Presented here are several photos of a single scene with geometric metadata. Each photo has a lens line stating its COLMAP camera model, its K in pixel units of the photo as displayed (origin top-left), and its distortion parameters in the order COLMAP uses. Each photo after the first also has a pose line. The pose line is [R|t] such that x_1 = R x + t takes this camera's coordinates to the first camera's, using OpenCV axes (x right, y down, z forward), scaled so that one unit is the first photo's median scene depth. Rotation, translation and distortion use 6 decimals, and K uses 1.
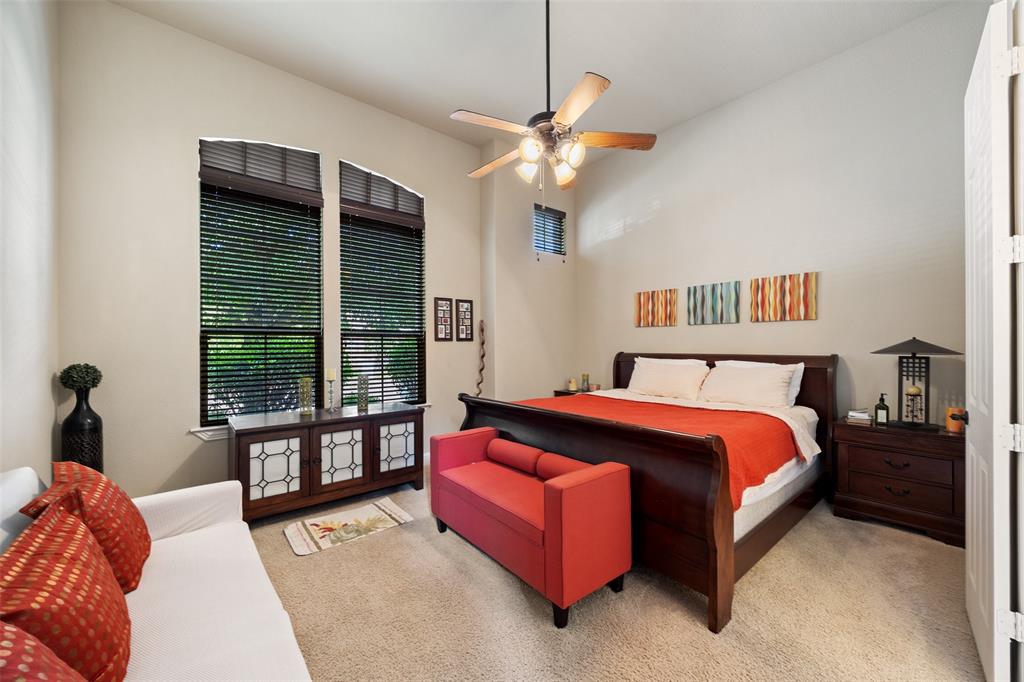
lens RADIAL K [[391.6, 0, 511.3], [0, 391.6, 345.1], [0, 0, 1]] dist [-0.000474, -0.000037]
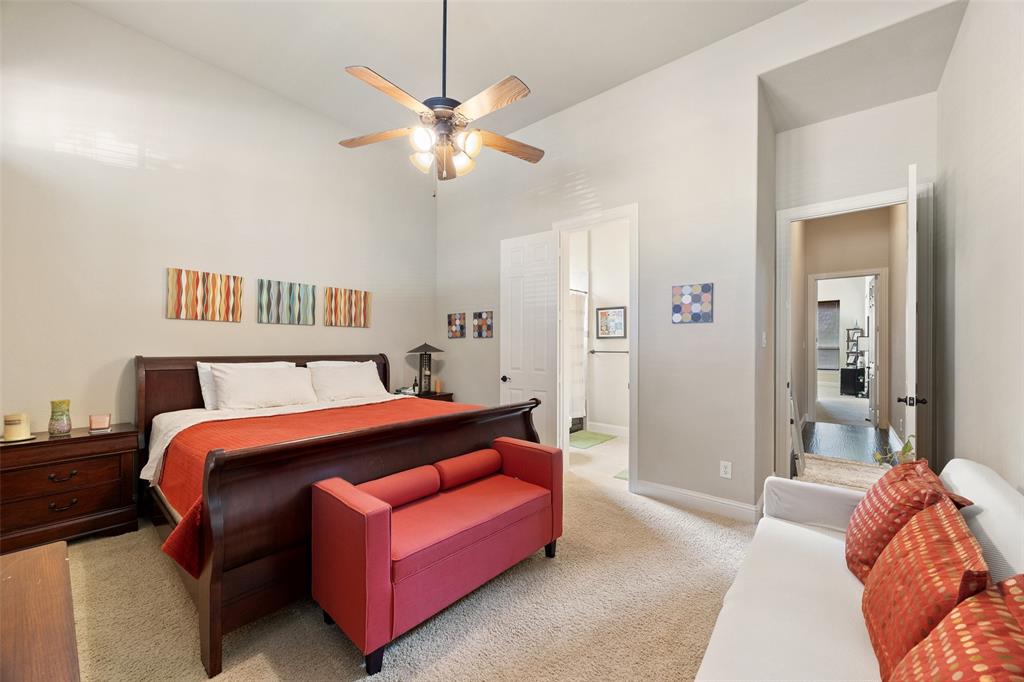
lens RADIAL K [[391.6, 0, 511.3], [0, 391.6, 345.1], [0, 0, 1]] dist [-0.000474, -0.000037]
pose [[-0.167303, 0.008991, 0.985865, -0.534126], [-0.005533, 0.999934, -0.010058, 0.004724], [-0.985890, -0.007137, -0.167242, 0.628593]]
